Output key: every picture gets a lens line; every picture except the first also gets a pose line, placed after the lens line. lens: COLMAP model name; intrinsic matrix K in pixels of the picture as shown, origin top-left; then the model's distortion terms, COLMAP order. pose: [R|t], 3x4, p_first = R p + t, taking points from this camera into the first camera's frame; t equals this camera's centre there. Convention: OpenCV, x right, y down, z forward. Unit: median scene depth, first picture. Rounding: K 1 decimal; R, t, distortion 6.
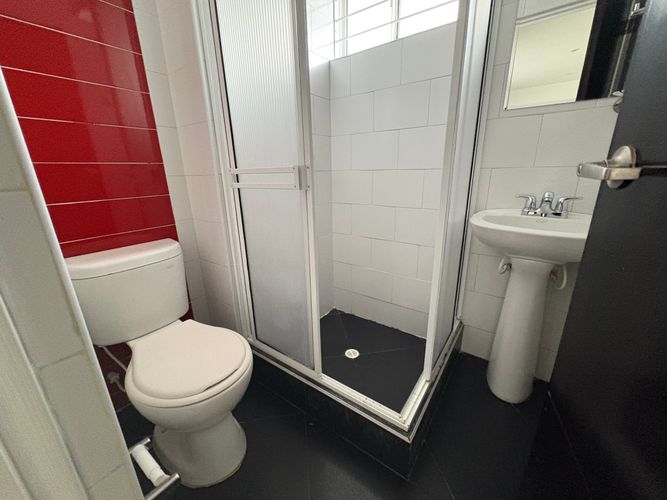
lens RADIAL K [[265.9, 0, 333.5], [0, 265.9, 250.0], [0, 0, 1]] dist [-0.000646, -0.000017]
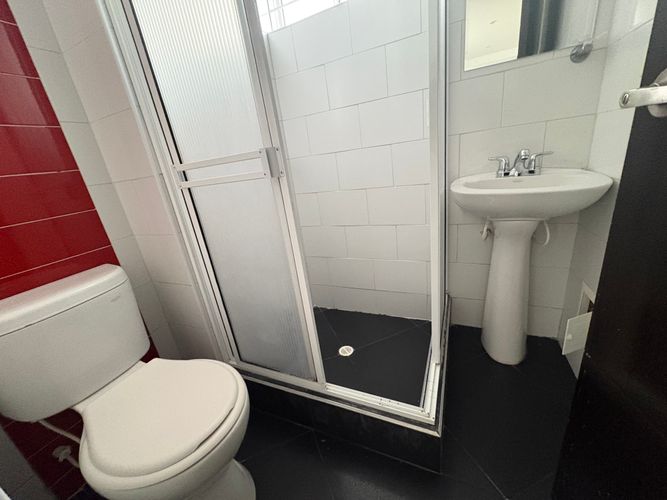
lens RADIAL K [[267.6, 0, 333.5], [0, 267.6, 250.0], [0, 0, 1]] dist [0.000906, 0.000002]
pose [[0.974270, -0.167108, 0.151236, -0.080319], [0.163062, 0.985850, 0.038864, -0.005225], [-0.155590, -0.013203, 0.987733, 0.117797]]
